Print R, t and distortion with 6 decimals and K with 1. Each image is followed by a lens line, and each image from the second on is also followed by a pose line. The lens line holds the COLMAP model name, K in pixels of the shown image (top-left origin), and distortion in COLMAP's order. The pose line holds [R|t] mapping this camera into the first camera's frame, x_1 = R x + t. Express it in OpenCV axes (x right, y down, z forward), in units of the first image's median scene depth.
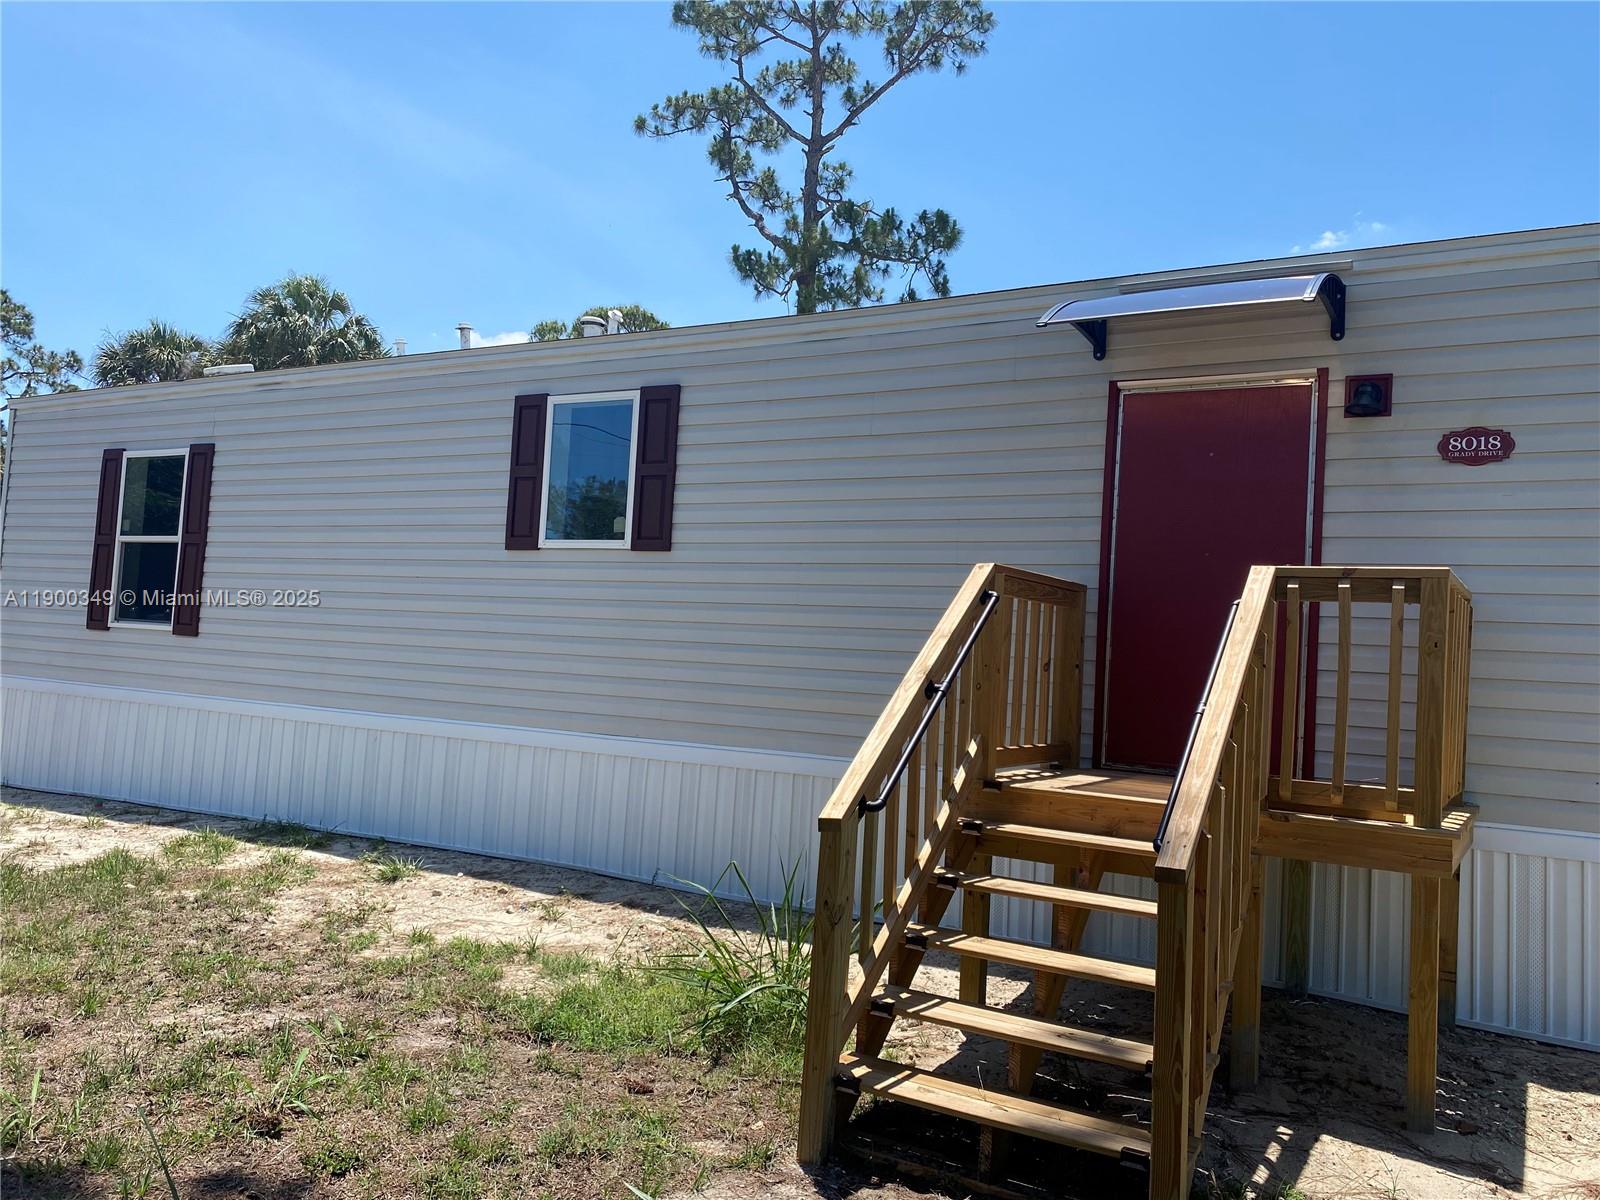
lens RADIAL K [[1212.5, 0, 803.4], [0, 1212.5, 589.4], [0, 0, 1]] dist [0.038077, -0.034947]
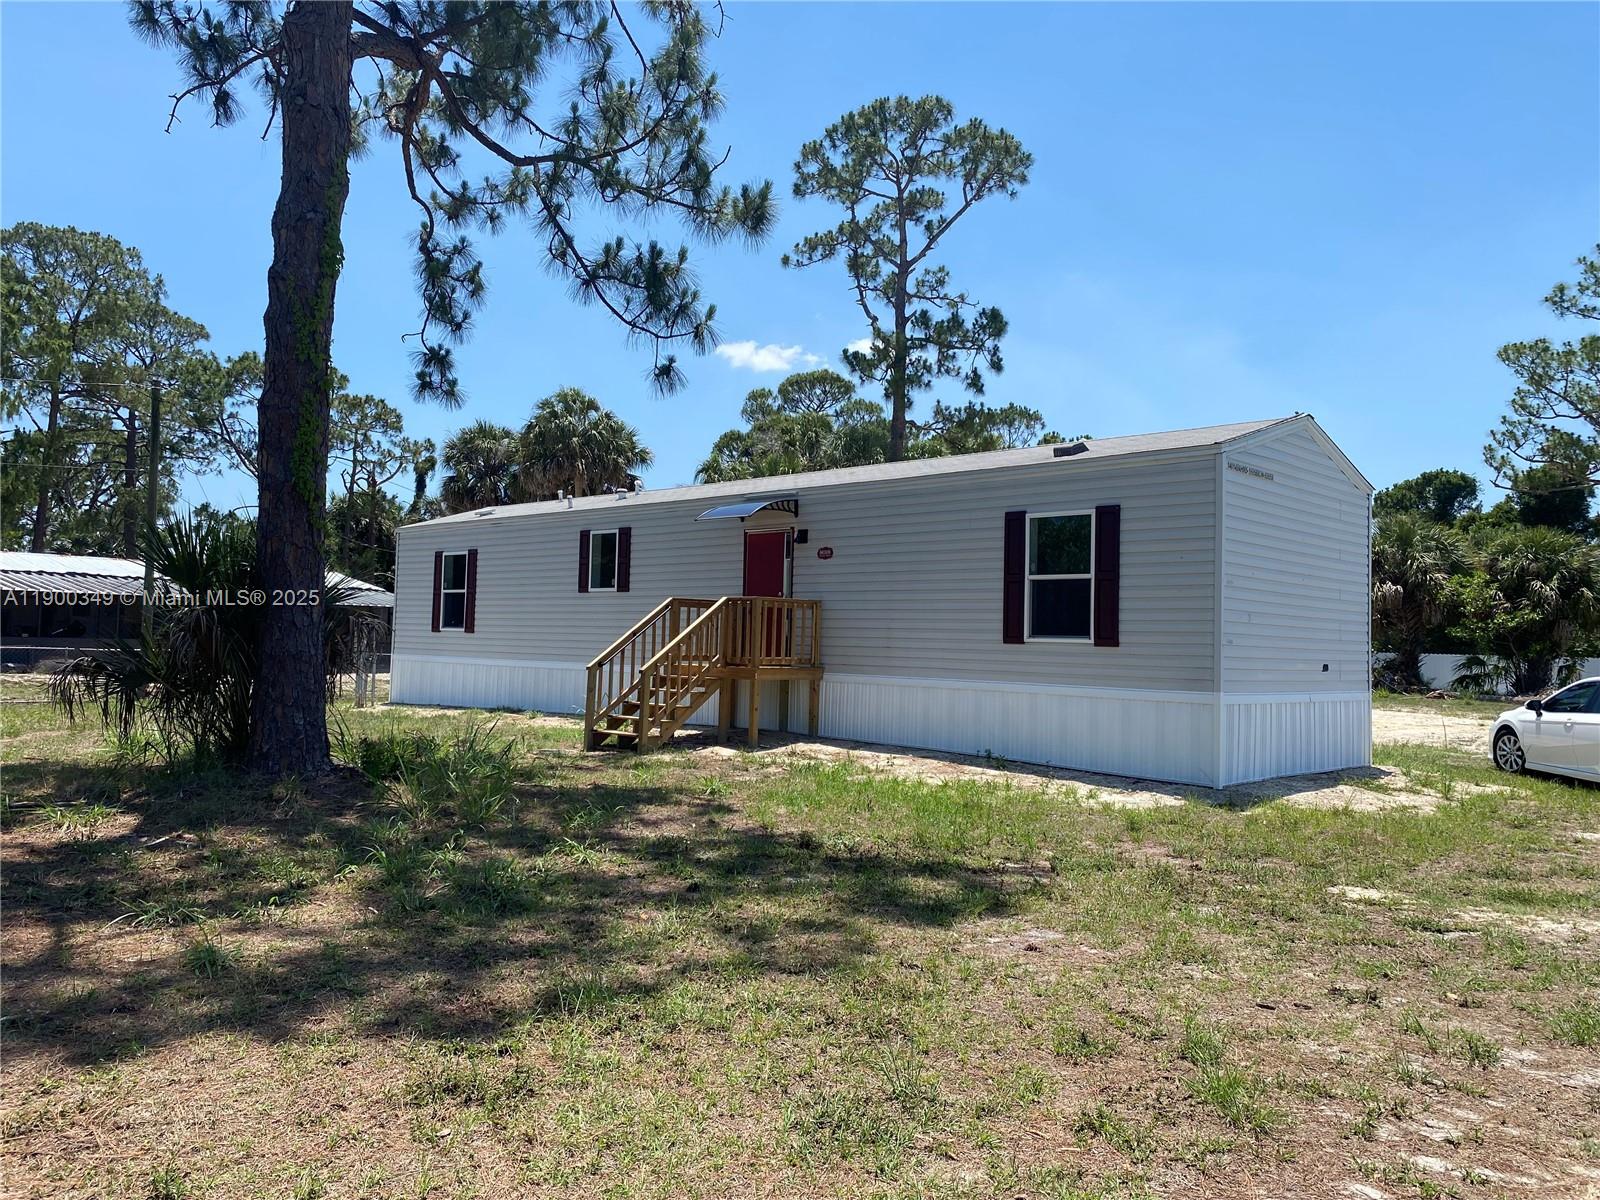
lens RADIAL K [[1212.5, 0, 812.8], [0, 1212.5, 598.5], [0, 0, 1]] dist [0.038077, -0.034947]
pose [[0.969836, -0.040607, -0.240350, 0.683634], [0.042834, 0.999074, 0.004046, -0.008645], [0.239964, -0.014219, 0.970678, -1.086814]]
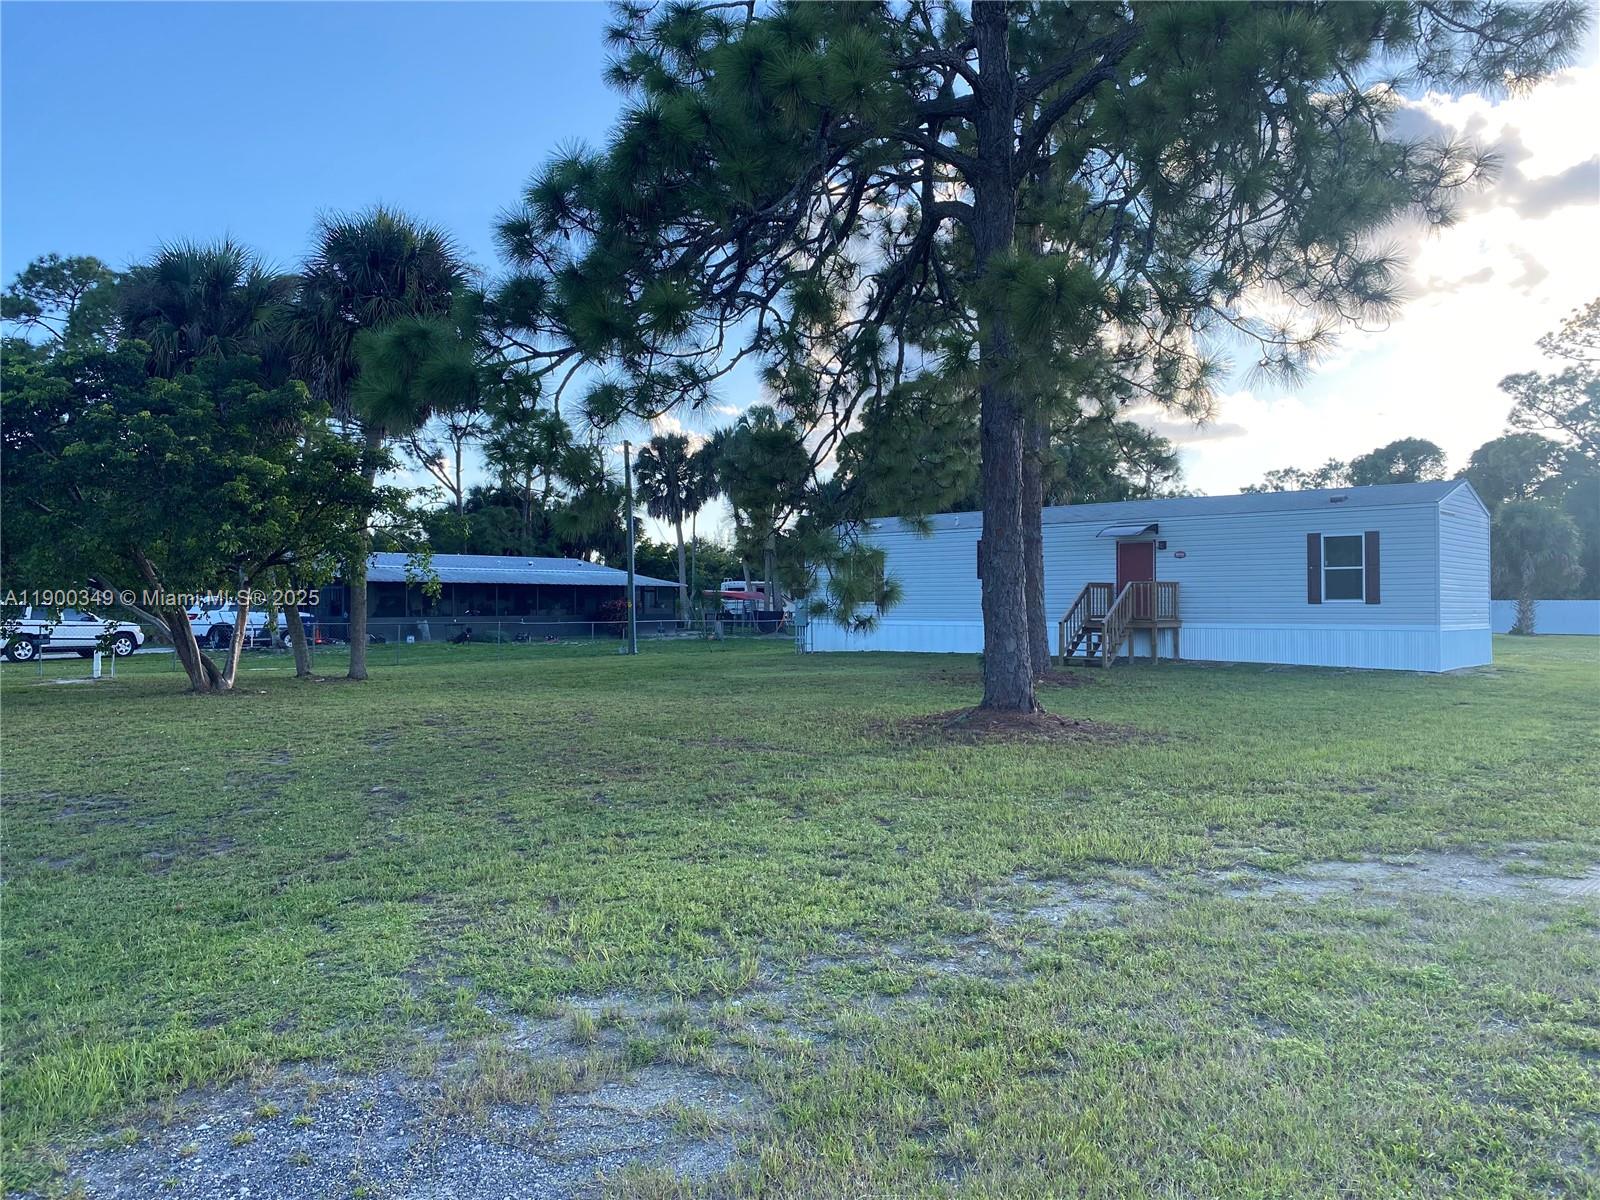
lens RADIAL K [[1212.5, 0, 806.3], [0, 1212.5, 610.5], [0, 0, 1]] dist [0.038077, -0.034947]
pose [[0.978389, -0.058010, -0.198469, -0.009065], [0.069196, 0.996355, 0.049895, -0.138672], [0.194851, -0.062550, 0.978836, -2.534524]]
